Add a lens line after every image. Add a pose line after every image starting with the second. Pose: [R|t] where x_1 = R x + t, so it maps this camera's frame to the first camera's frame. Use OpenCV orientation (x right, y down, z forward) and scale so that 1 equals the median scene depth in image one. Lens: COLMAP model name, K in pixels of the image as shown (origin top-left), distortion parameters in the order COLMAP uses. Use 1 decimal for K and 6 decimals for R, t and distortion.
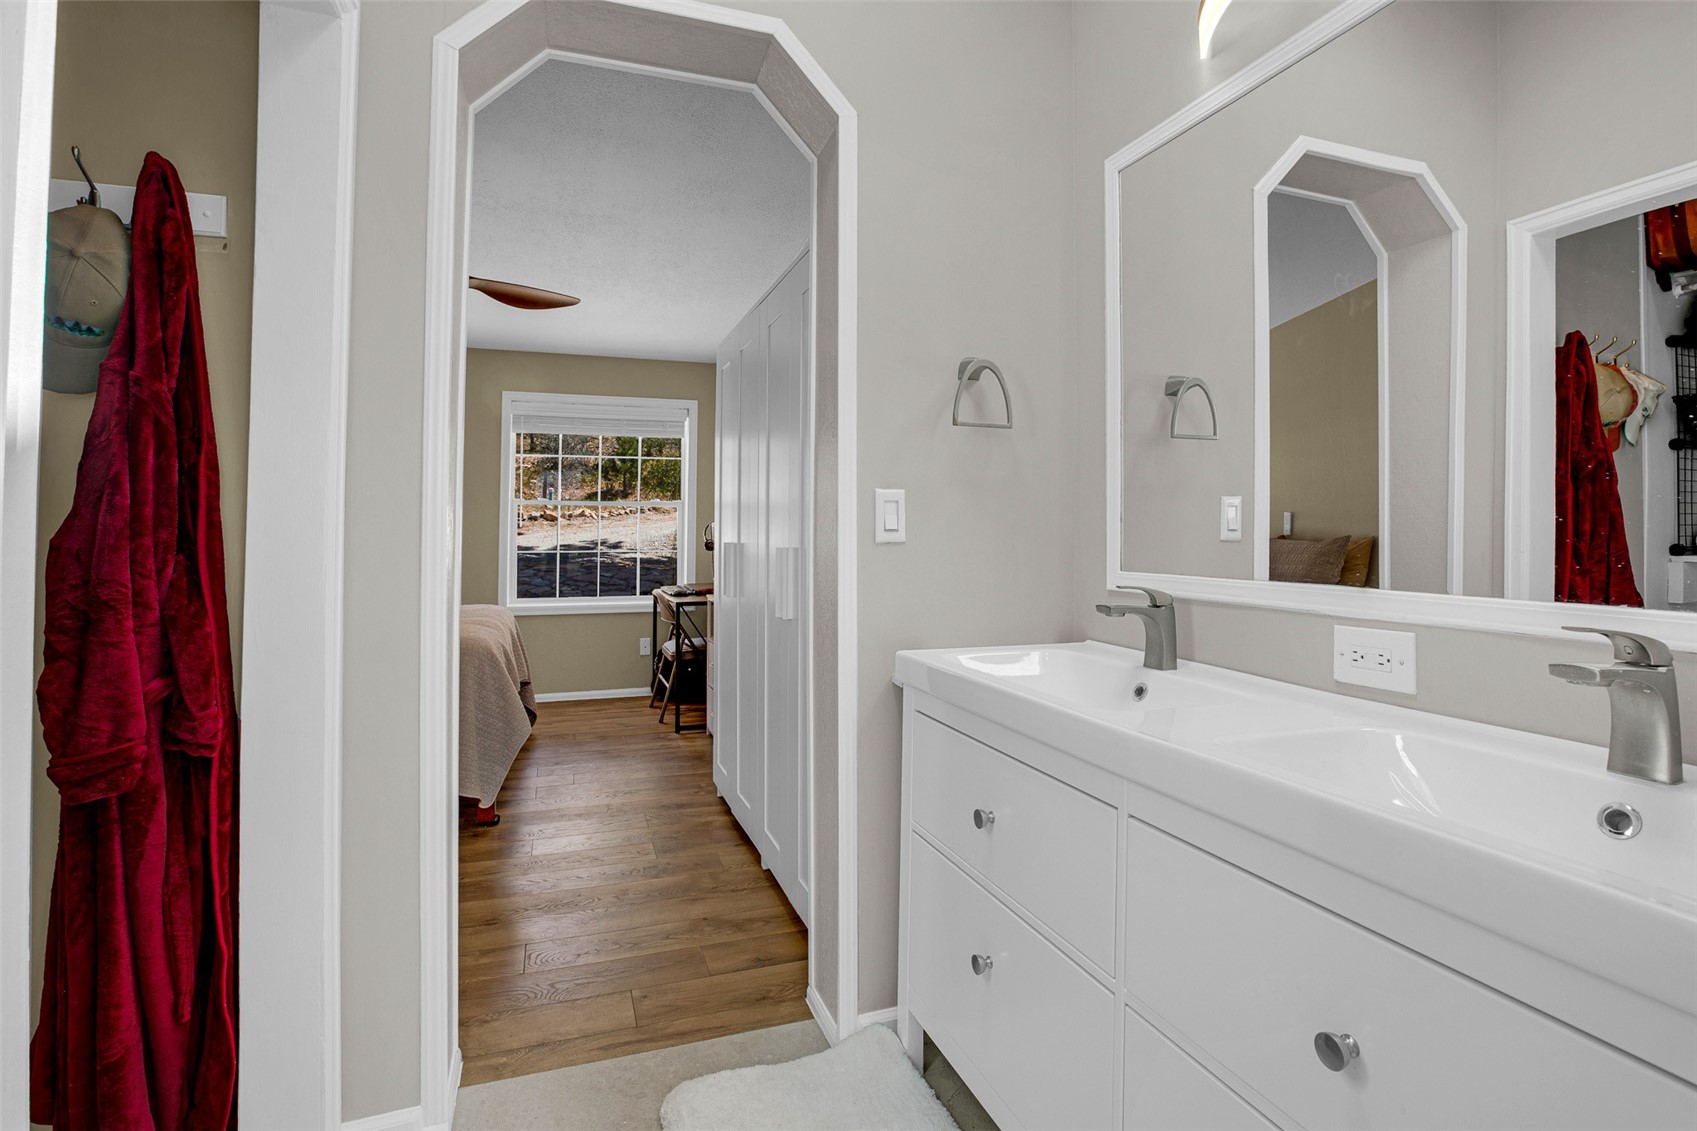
lens RADIAL K [[851.6, 0, 853.1], [0, 851.6, 537.3], [0, 0, 1]] dist [-0.002474, -0.000085]
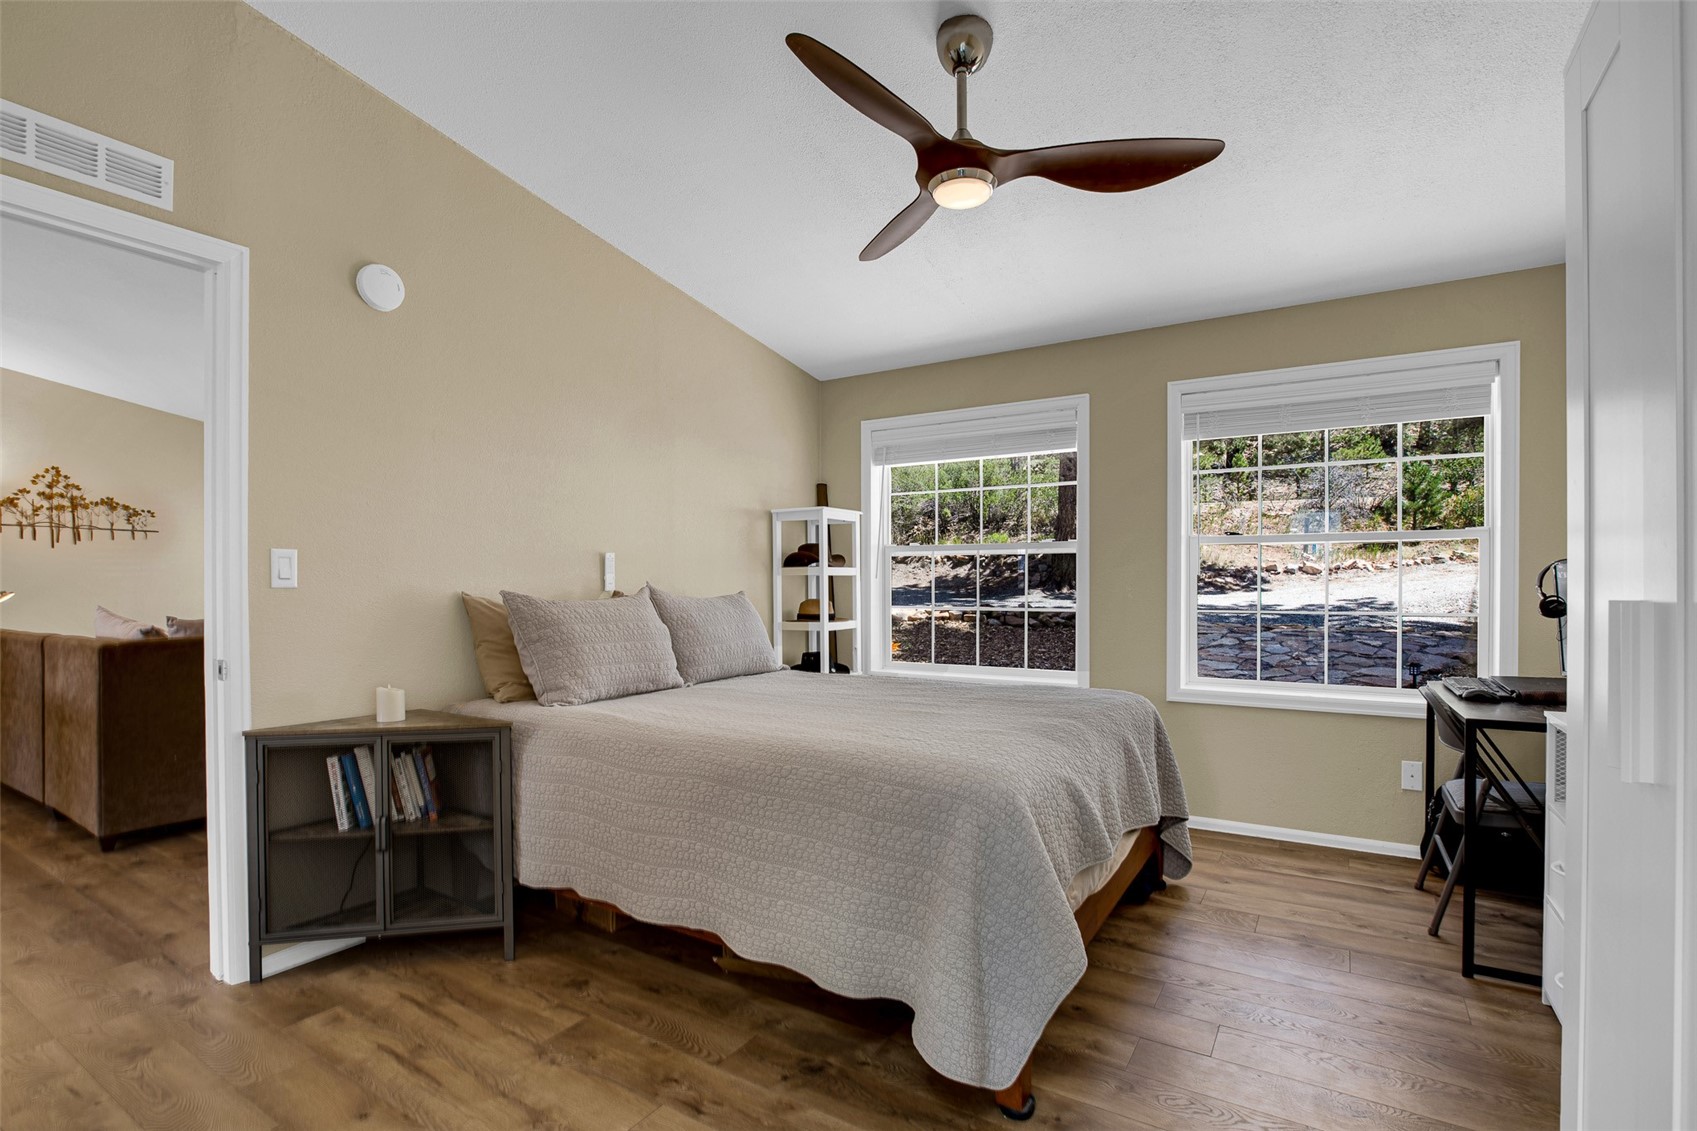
lens RADIAL K [[793.1, 0, 845.6], [0, 793.1, 585.4], [0, 0, 1]] dist [-0.016921, 0.000208]
pose [[0.621804, -0.002216, -0.783170, -0.061242], [-0.005231, 0.999962, -0.006983, 0.000903], [0.783155, 0.008439, 0.621769, 0.358443]]
